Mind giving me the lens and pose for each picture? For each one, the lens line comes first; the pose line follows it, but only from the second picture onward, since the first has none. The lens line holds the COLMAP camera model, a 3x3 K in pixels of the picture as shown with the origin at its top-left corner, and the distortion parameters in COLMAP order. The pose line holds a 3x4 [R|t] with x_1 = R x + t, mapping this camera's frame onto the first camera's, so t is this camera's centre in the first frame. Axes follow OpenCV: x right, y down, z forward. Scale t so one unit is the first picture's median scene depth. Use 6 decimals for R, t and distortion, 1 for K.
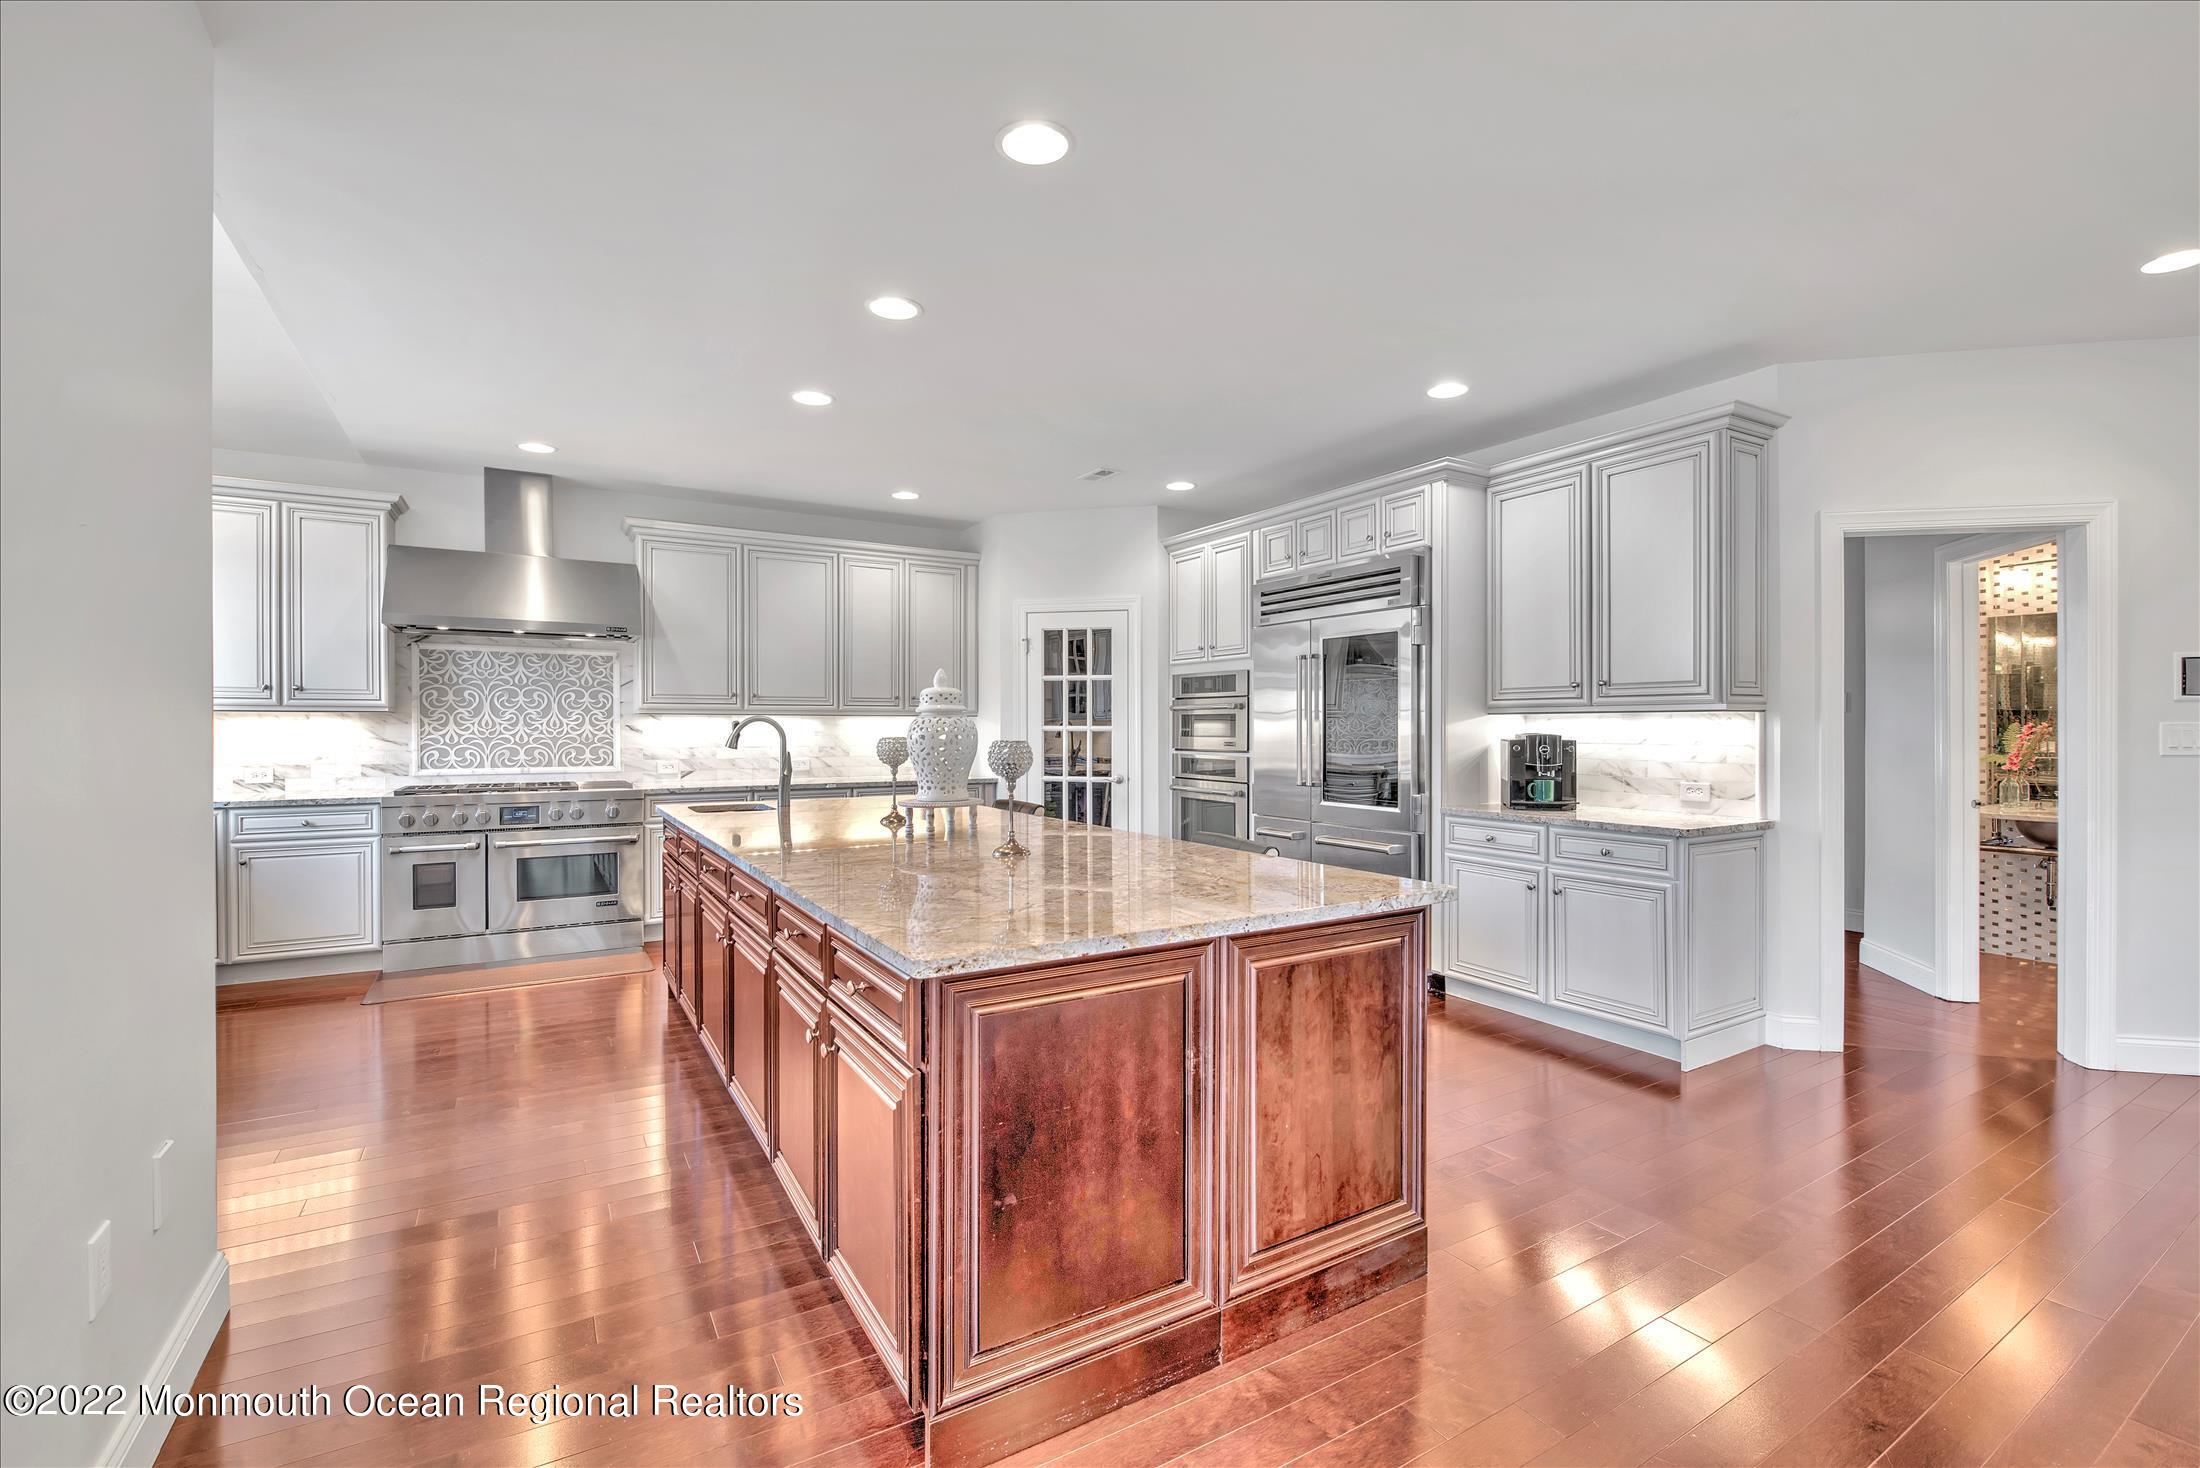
lens RADIAL K [[960.0, 0, 1095.4], [0, 960.0, 739.2], [0, 0, 1]] dist [-0.030359, -0.002399]
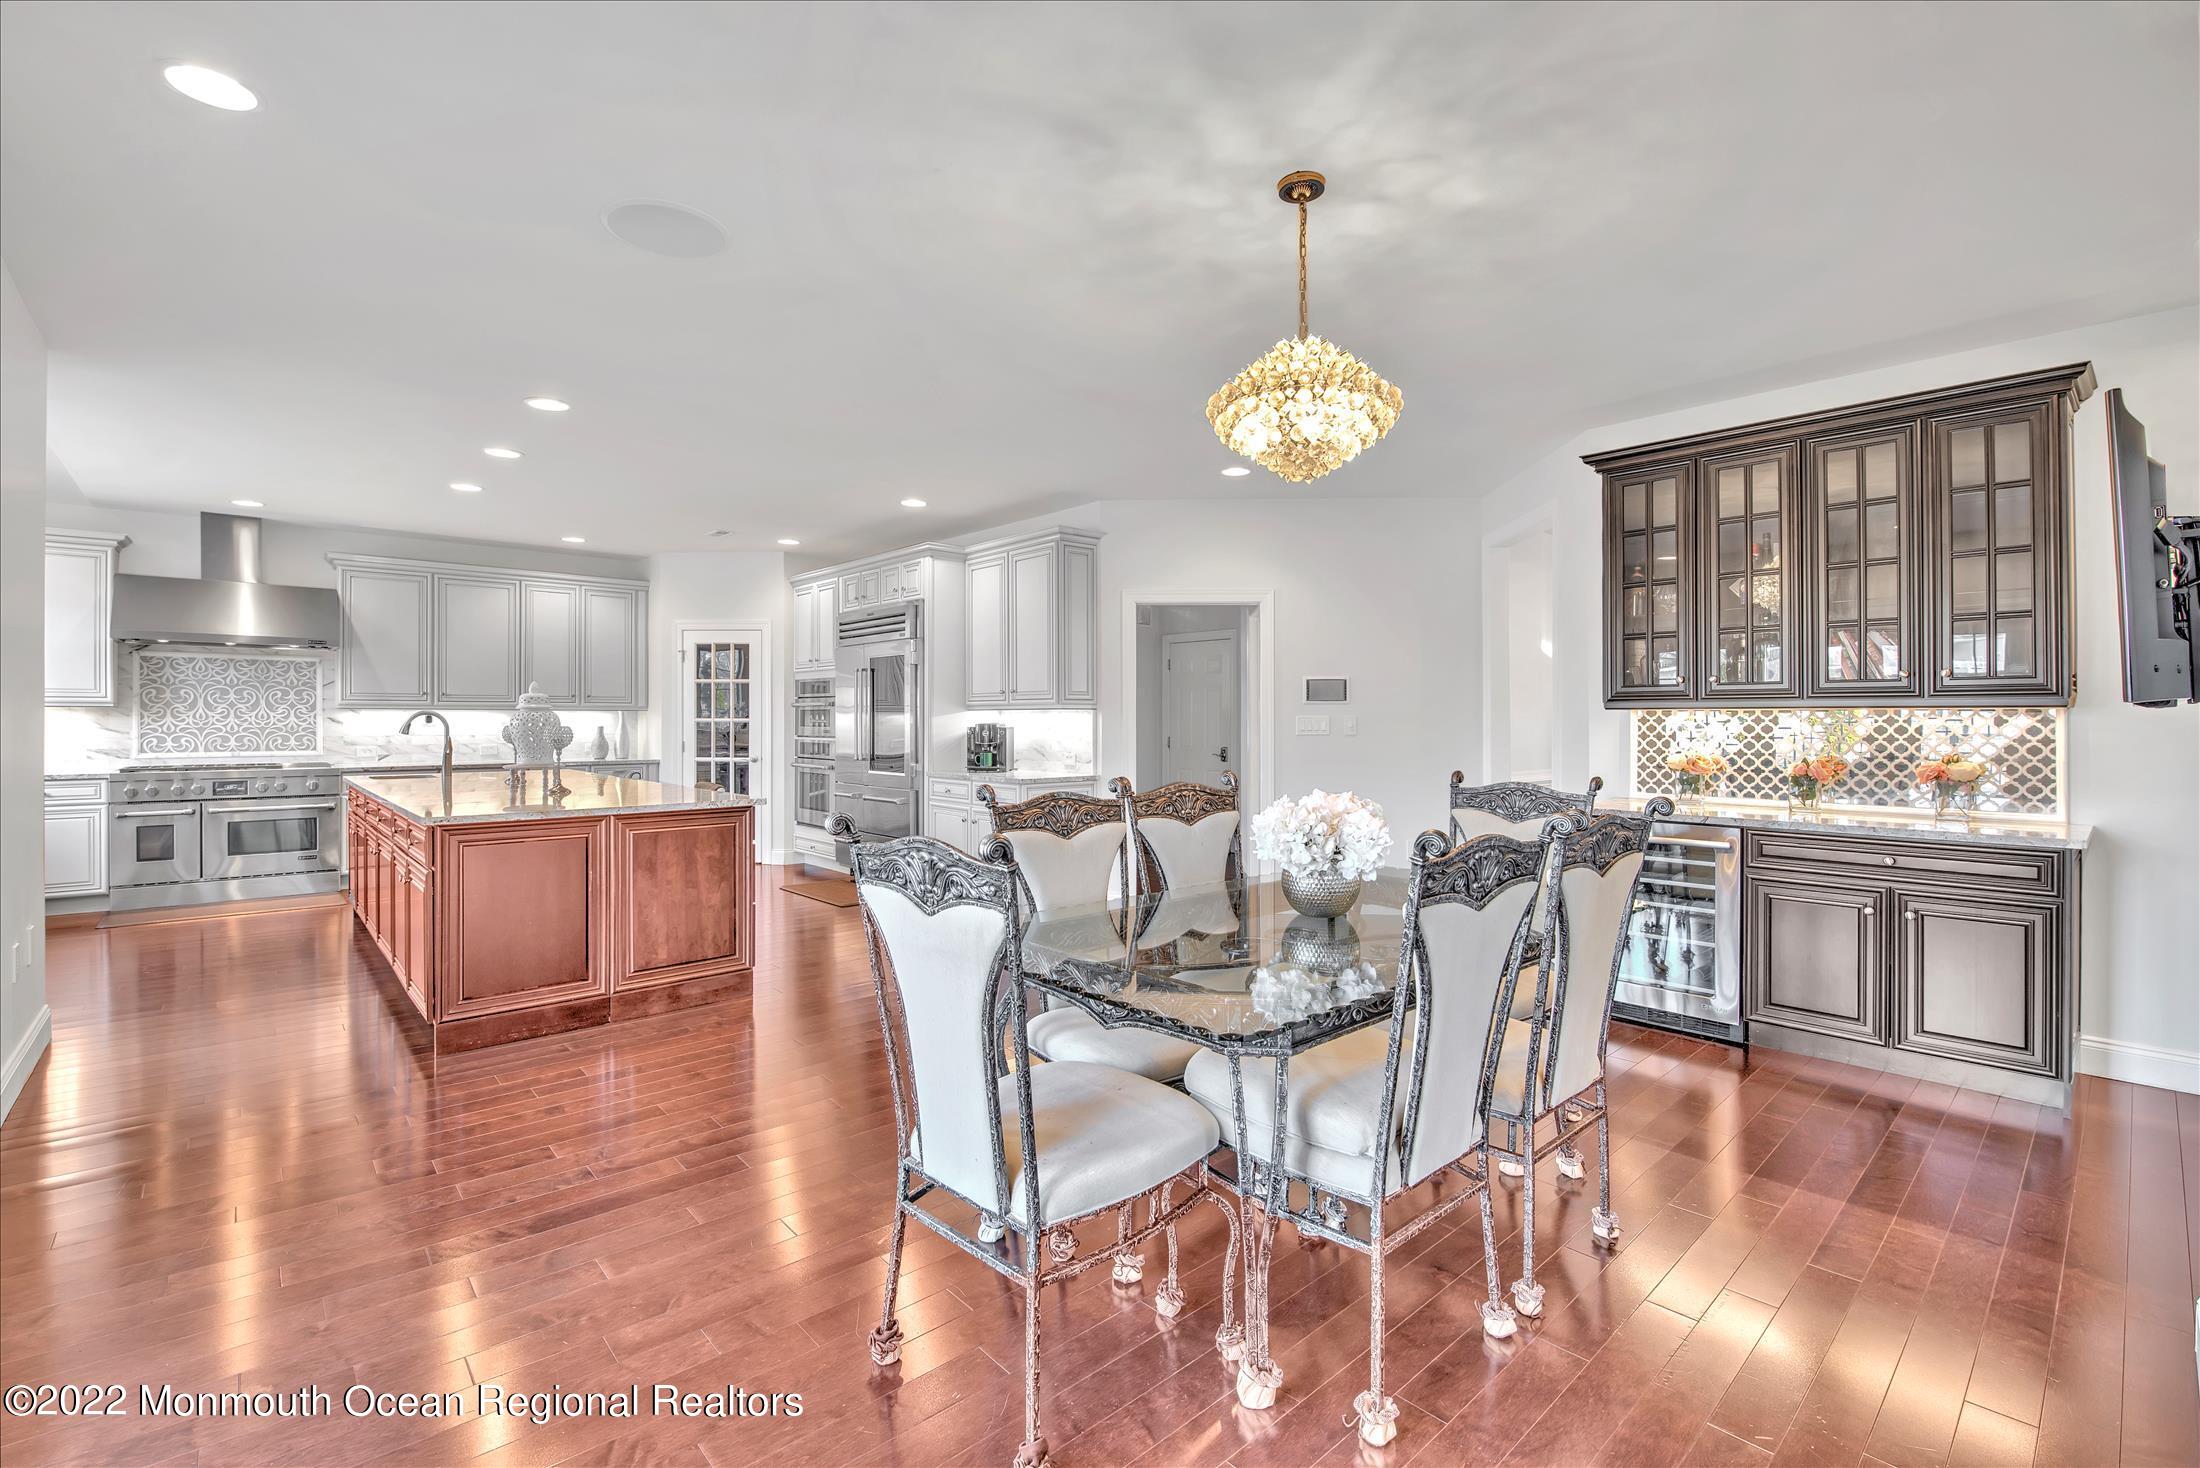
lens RADIAL K [[960.0, 0, 1114.6], [0, 960.0, 720.5], [0, 0, 1]] dist [-0.030359, -0.002399]
pose [[0.976580, -0.000126, 0.215156, 0.283859], [0.002729, 0.999927, -0.011799, 0.007273], [-0.215139, 0.012110, 0.976508, -0.479077]]
